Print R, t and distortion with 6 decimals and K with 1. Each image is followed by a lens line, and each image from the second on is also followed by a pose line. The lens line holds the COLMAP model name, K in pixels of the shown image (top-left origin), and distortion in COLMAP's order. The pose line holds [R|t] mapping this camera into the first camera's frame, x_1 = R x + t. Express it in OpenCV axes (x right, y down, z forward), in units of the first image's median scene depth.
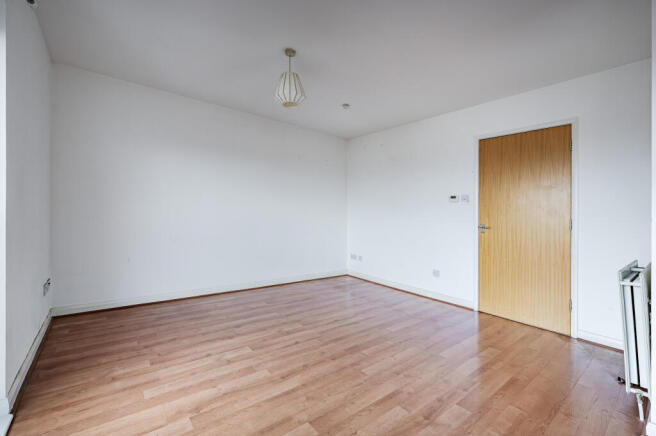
lens RADIAL K [[282.9, 0, 321.1], [0, 282.9, 221.4], [0, 0, 1]] dist [-0.002765, -0.000209]
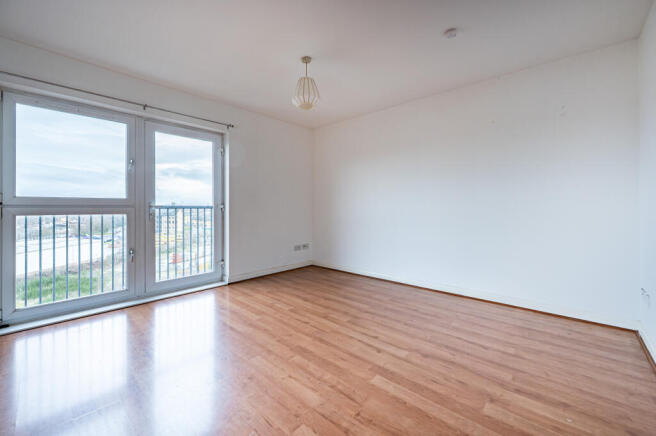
lens RADIAL K [[266.0, 0, 325.5], [0, 266.0, 218.9], [0, 0, 1]] dist [0.001726, 0.000248]
pose [[0.158847, 0.007618, -0.987274, 0.912987], [-0.019169, 0.999806, 0.004631, 0.021737], [0.987117, 0.018190, 0.158962, 0.878056]]
